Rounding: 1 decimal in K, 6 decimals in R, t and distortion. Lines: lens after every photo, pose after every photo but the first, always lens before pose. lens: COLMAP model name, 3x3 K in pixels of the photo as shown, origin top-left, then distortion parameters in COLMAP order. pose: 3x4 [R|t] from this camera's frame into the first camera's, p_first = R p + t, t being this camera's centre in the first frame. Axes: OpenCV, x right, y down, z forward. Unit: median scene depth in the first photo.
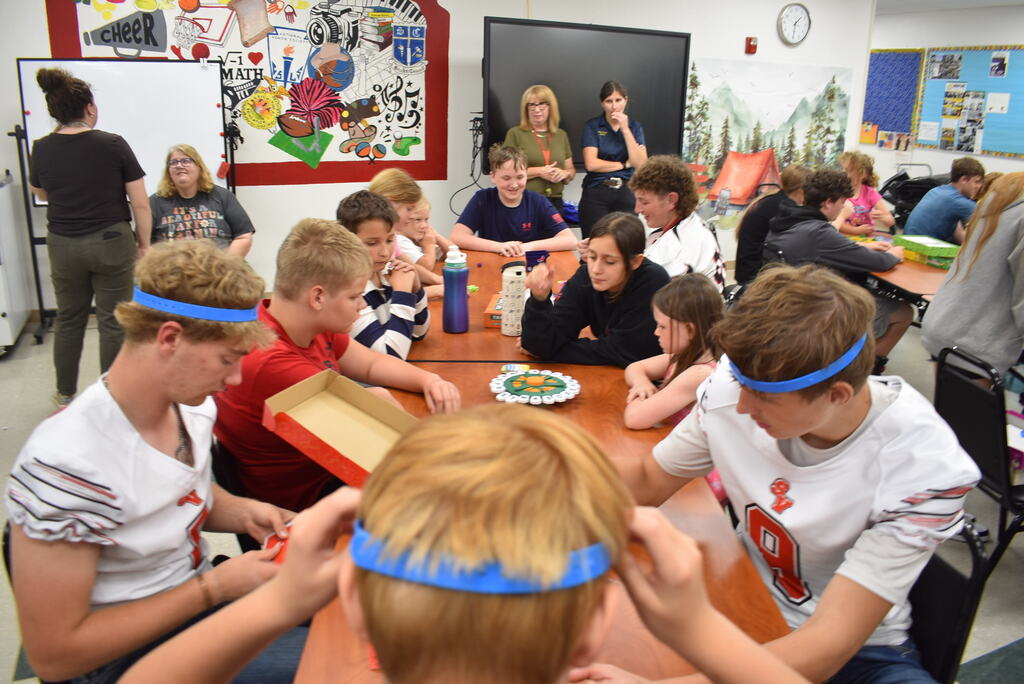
lens RADIAL K [[804.5, 0, 511.1], [0, 804.5, 342.4], [0, 0, 1]] dist [-0.091648, 0.009433]
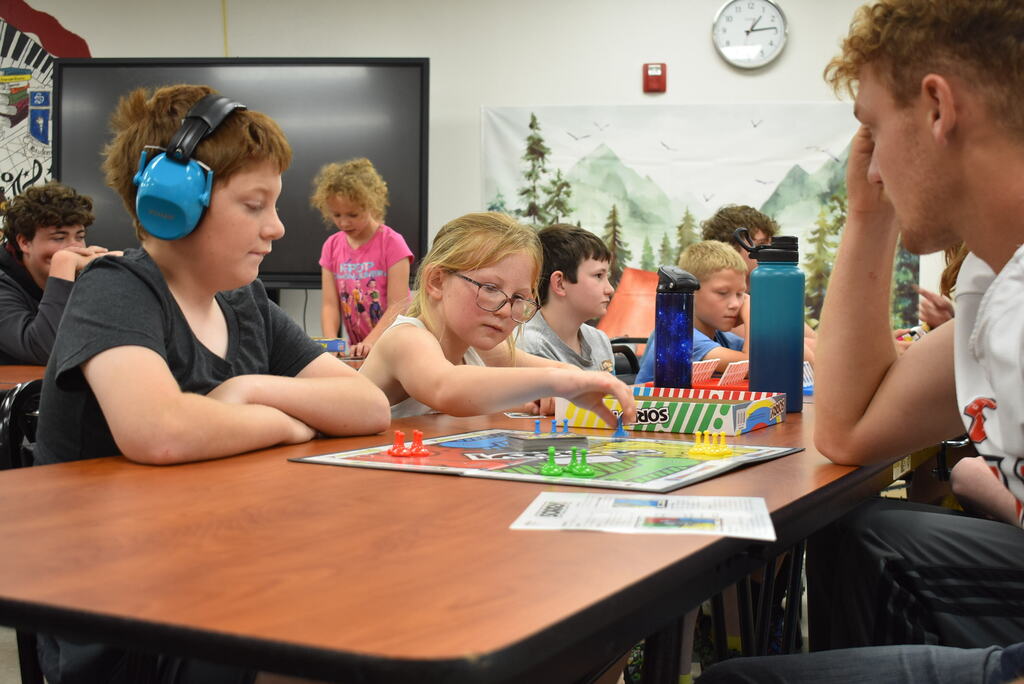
lens RADIAL K [[1329.6, 0, 512.0], [0, 1329.6, 341.8], [0, 0, 1]] dist [-0.032675, 0.000000]
pose [[0.864112, -0.005466, -0.503271, 0.683685], [-0.138312, 0.958863, -0.247894, 0.043675], [0.483922, 0.283817, 0.827809, 0.234845]]
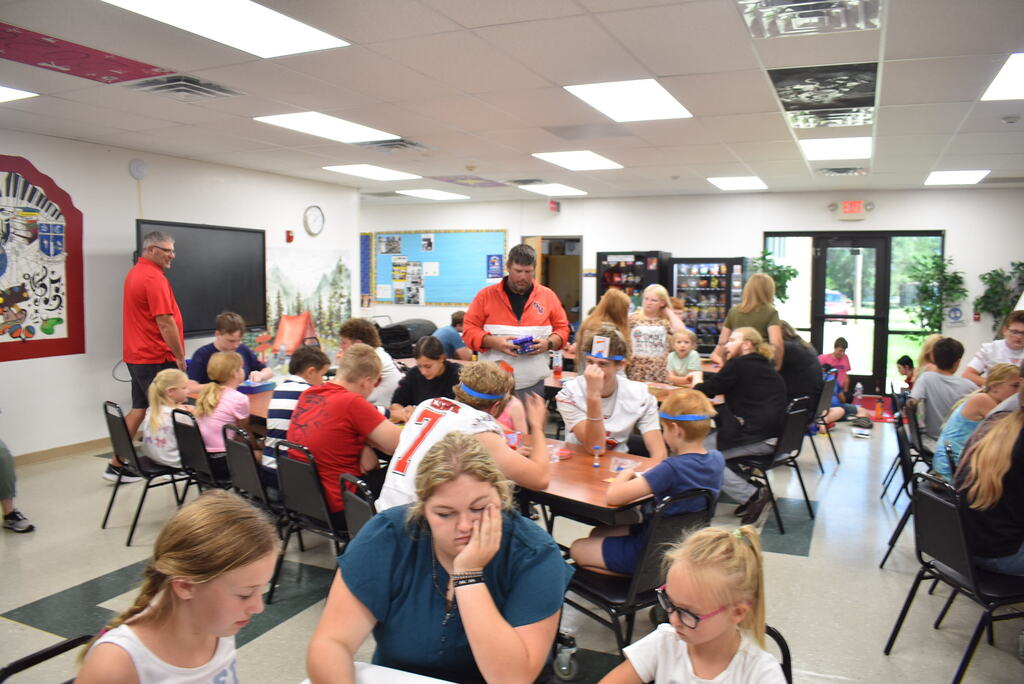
lens RADIAL K [[804.5, 0, 512.6], [0, 804.5, 341.8], [0, 0, 1]] dist [-0.091648, 0.009433]
pose [[0.729559, -0.075756, 0.679709, -0.351387], [0.212921, 0.969614, -0.120471, 0.040073], [-0.649929, 0.232615, 0.723520, -0.183176]]
